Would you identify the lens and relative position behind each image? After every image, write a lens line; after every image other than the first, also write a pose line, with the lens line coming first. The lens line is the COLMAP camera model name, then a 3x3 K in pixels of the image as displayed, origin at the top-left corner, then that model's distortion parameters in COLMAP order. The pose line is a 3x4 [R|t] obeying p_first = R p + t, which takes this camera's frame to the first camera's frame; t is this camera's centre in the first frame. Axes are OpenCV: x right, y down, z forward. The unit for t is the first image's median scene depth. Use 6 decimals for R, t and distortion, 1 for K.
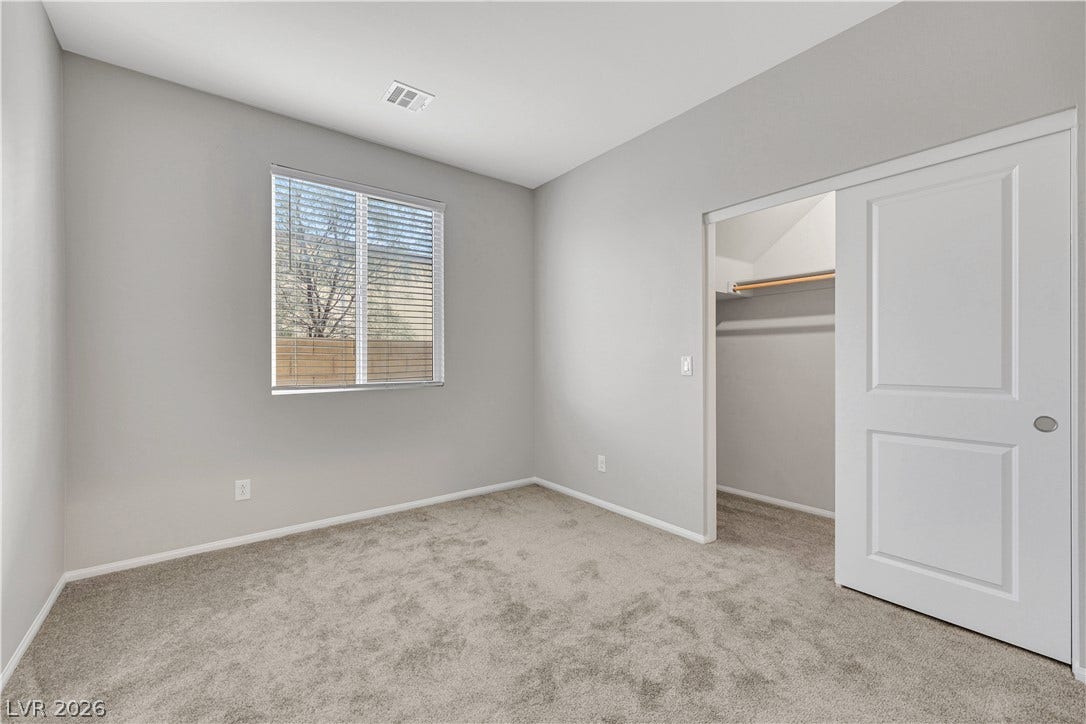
lens RADIAL K [[440.1, 0, 541.4], [0, 440.1, 362.8], [0, 0, 1]] dist [0.000837, 0.000336]
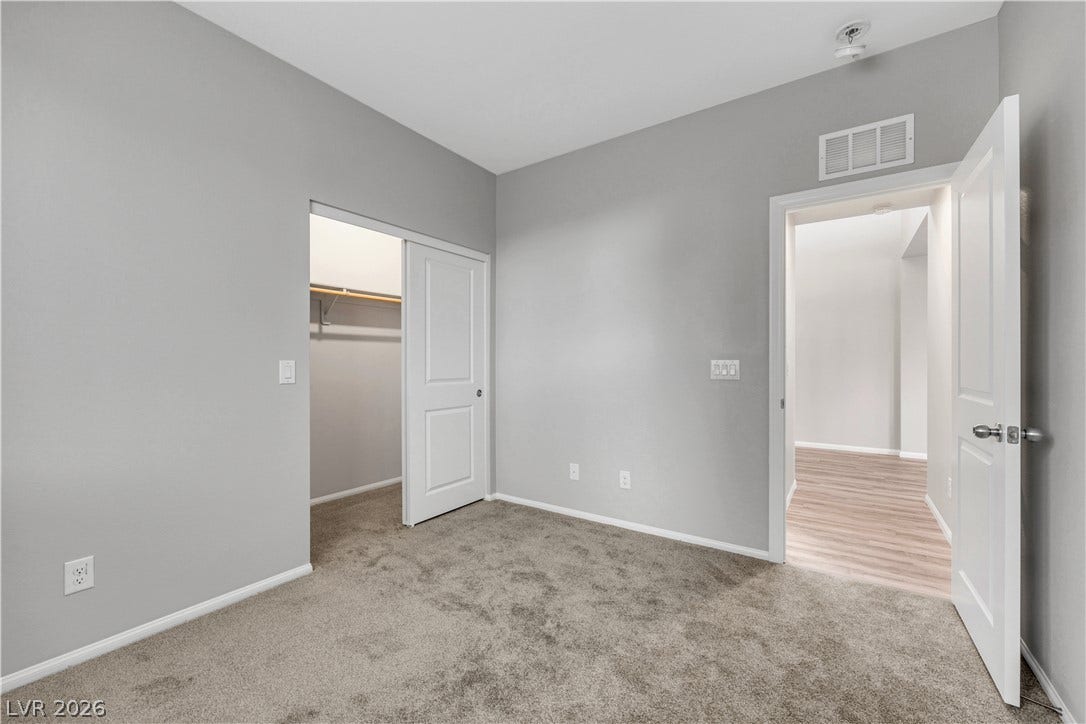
lens RADIAL K [[440.1, 0, 545.3], [0, 440.1, 362.5], [0, 0, 1]] dist [0.000837, 0.000336]
pose [[-0.313036, 0.003270, 0.949736, -0.813996], [0.005955, 0.999981, -0.001480, -0.005740], [-0.949723, 0.005193, -0.313049, 1.087983]]
